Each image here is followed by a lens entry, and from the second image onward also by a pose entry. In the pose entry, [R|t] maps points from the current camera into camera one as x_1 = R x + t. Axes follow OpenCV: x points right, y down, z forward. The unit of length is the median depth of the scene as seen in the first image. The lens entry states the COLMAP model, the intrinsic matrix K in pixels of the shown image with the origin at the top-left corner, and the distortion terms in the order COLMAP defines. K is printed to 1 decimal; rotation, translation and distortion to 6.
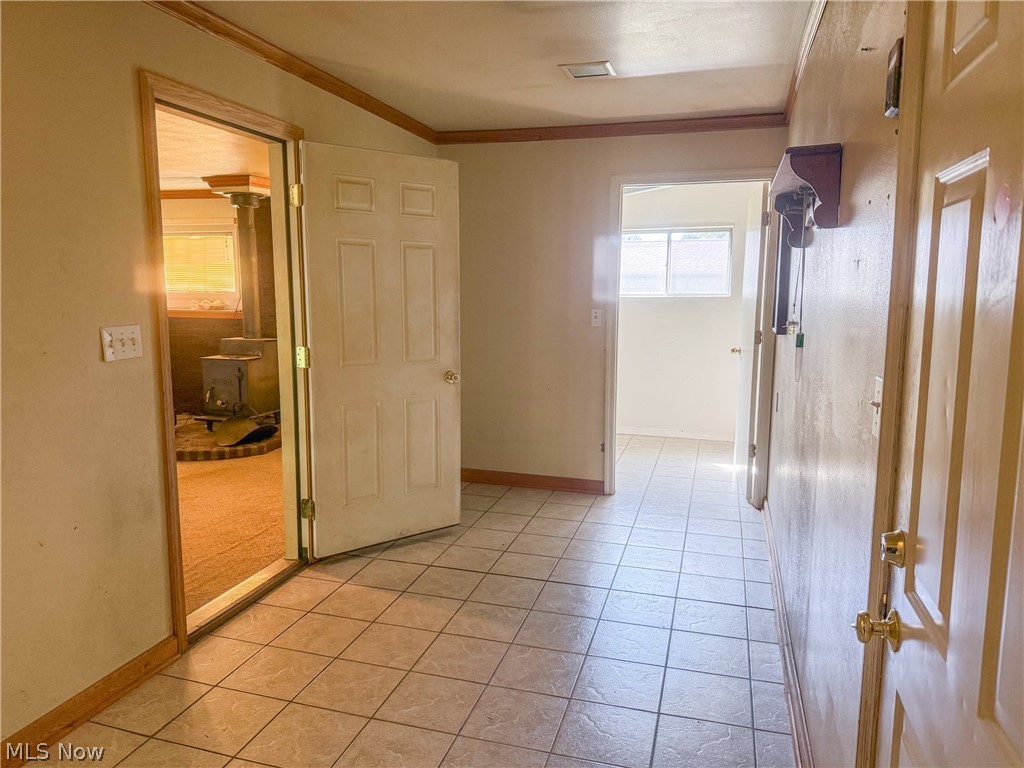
lens RADIAL K [[718.9, 0, 512.0], [0, 718.9, 380.8], [0, 0, 1]] dist [0.000604, -0.000007]
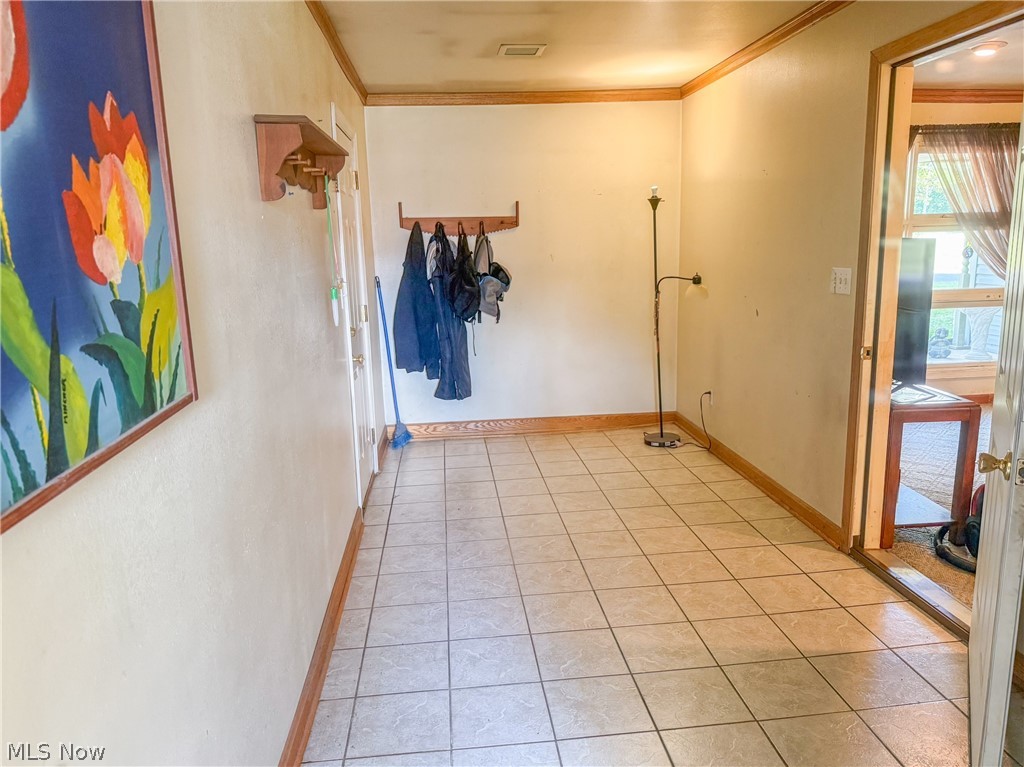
lens RADIAL K [[718.9, 0, 512.0], [0, 718.9, 380.3], [0, 0, 1]] dist [0.000604, -0.000007]
pose [[-0.926393, 0.096886, -0.363880, 0.456767], [-0.023033, 0.949944, 0.311570, -0.248122], [0.375853, 0.297018, -0.877790, 1.784807]]
